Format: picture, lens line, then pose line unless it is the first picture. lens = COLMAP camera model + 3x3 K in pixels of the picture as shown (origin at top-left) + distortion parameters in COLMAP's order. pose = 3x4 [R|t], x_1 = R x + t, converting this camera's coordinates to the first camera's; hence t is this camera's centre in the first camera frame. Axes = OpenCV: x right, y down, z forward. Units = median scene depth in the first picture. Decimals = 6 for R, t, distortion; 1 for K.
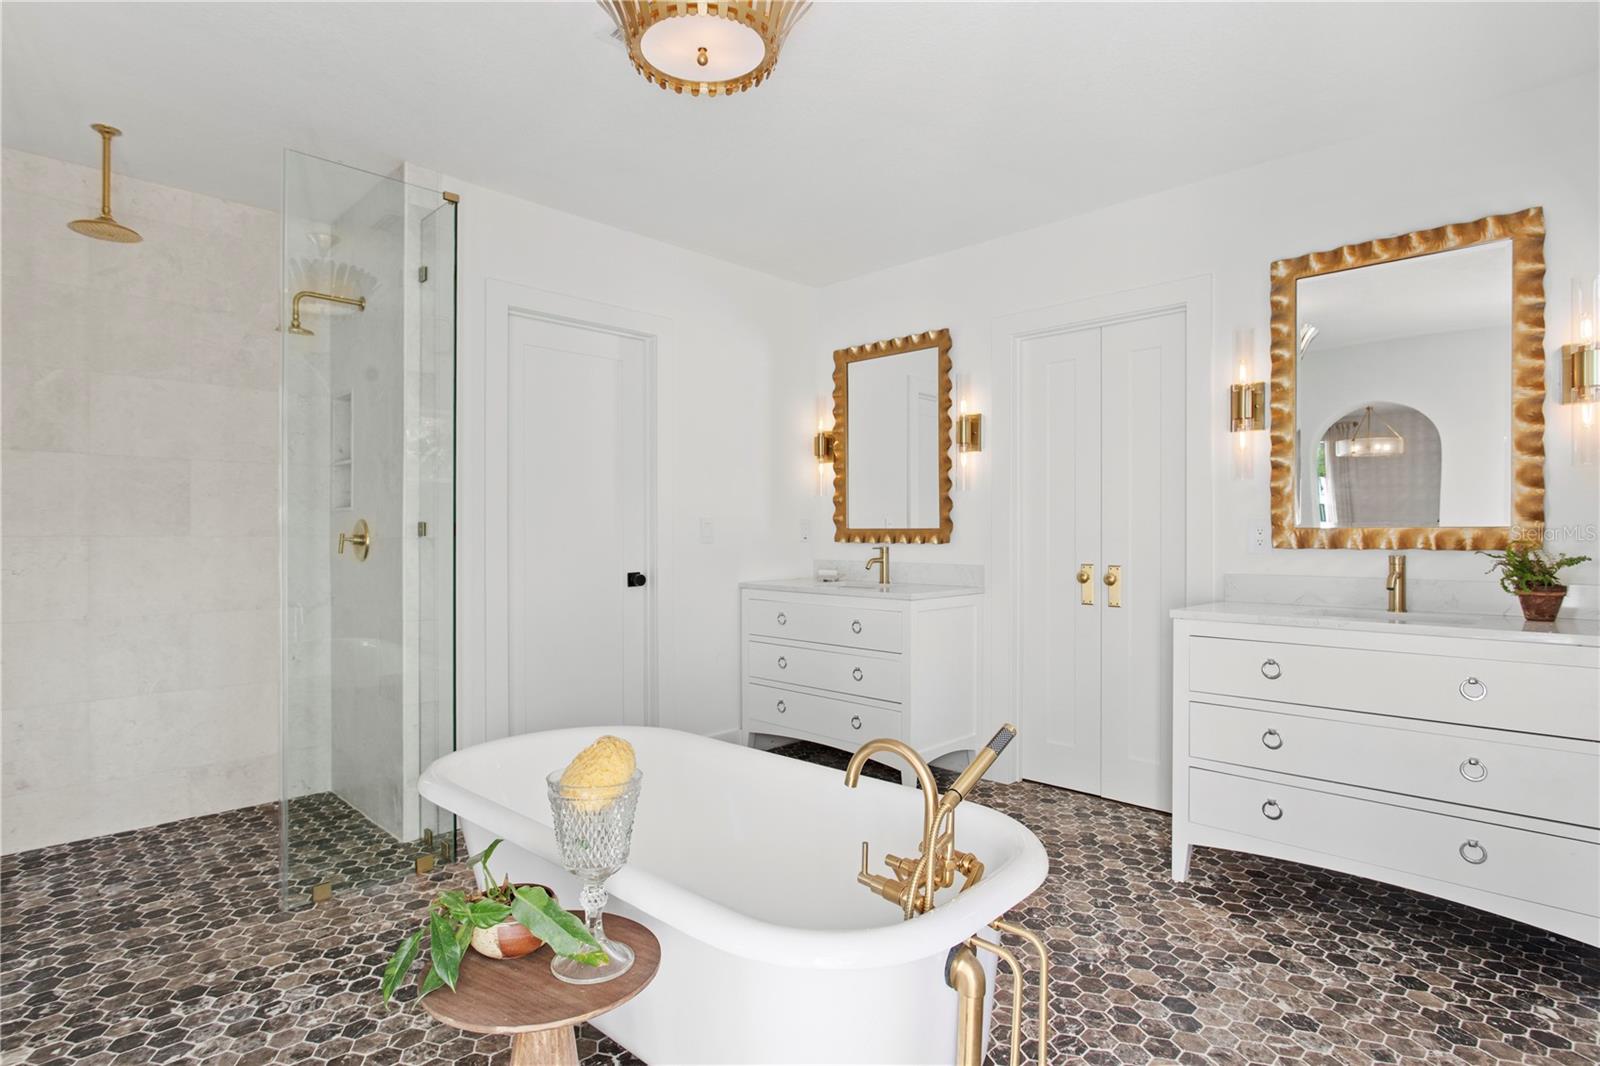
lens RADIAL K [[792.5, 0, 800.0], [0, 792.5, 533.0], [0, 0, 1]] dist [-0.003307, 0.000768]
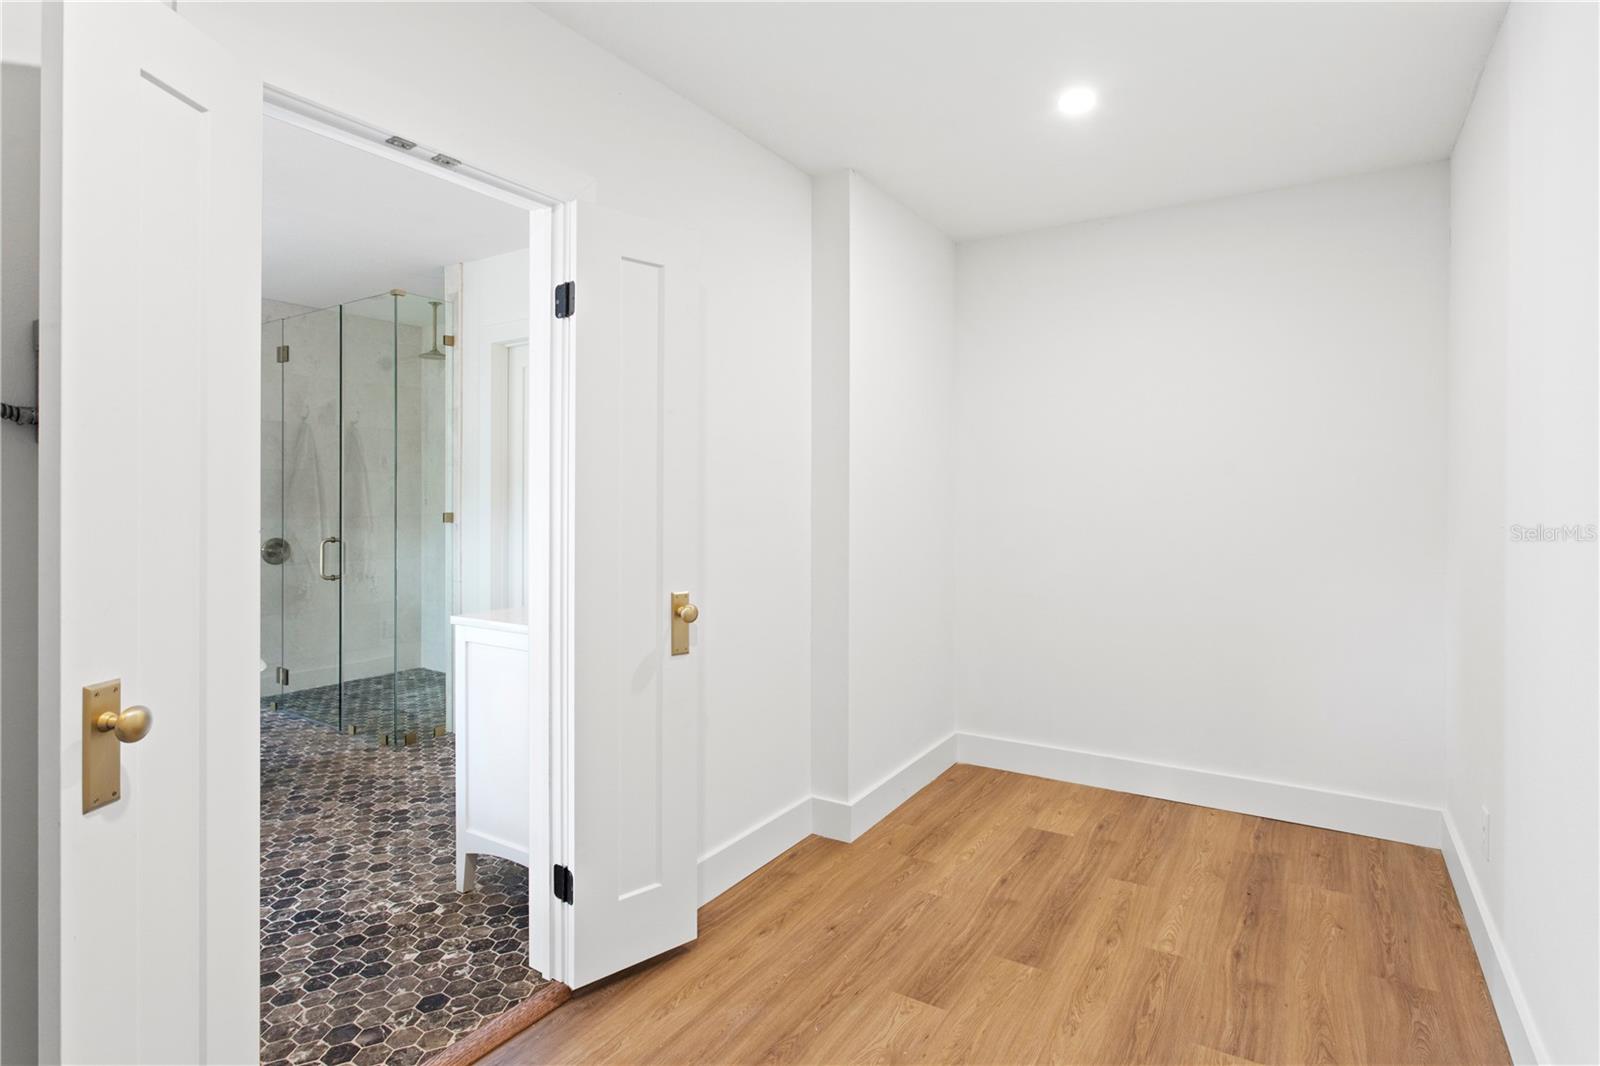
lens RADIAL K [[816.2, 0, 802.9], [0, 816.2, 501.1], [0, 0, 1]] dist [-0.002929, 0.000097]
pose [[0.214236, 0.003313, -0.976776, 1.447919], [-0.000905, 0.999994, 0.003193, -0.051159], [0.976782, 0.000200, 0.214238, 1.721908]]
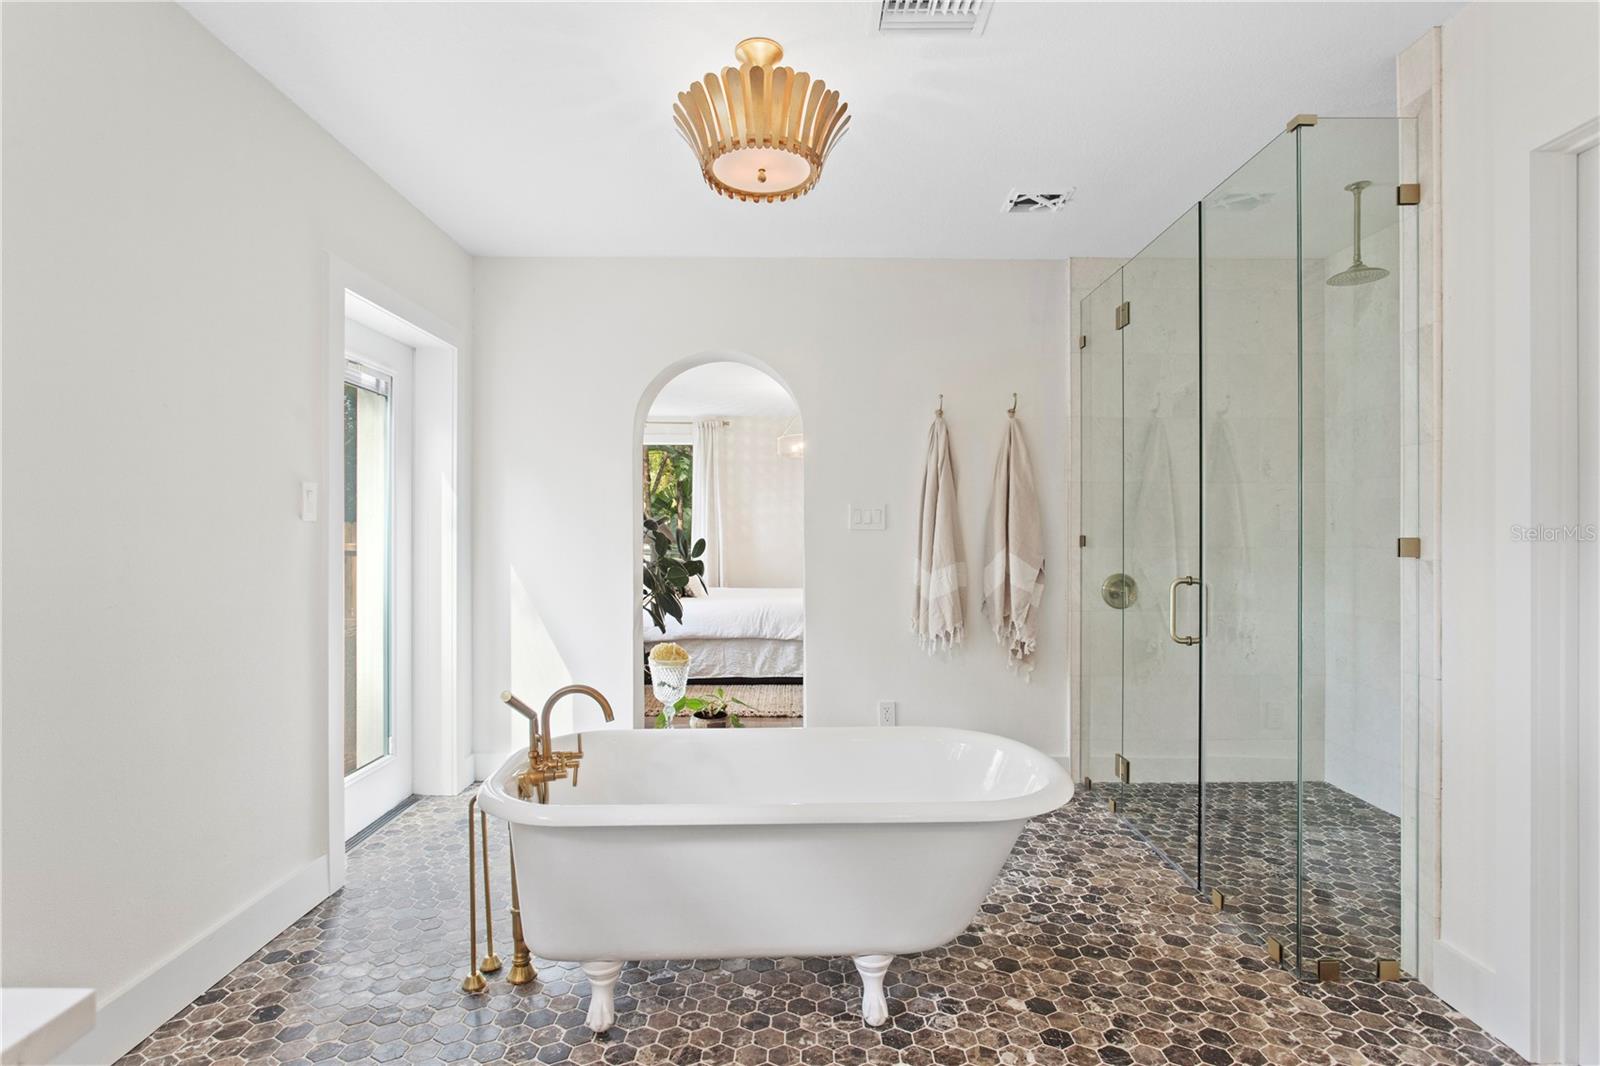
lens RADIAL K [[792.5, 0, 800.0], [0, 792.5, 533.0], [0, 0, 1]] dist [-0.003307, 0.000768]
pose [[-0.702064, -0.002143, -0.712110, 0.555802], [-0.000403, 0.999997, -0.002613, -0.019953], [0.712113, -0.001548, -0.702063, 1.460224]]
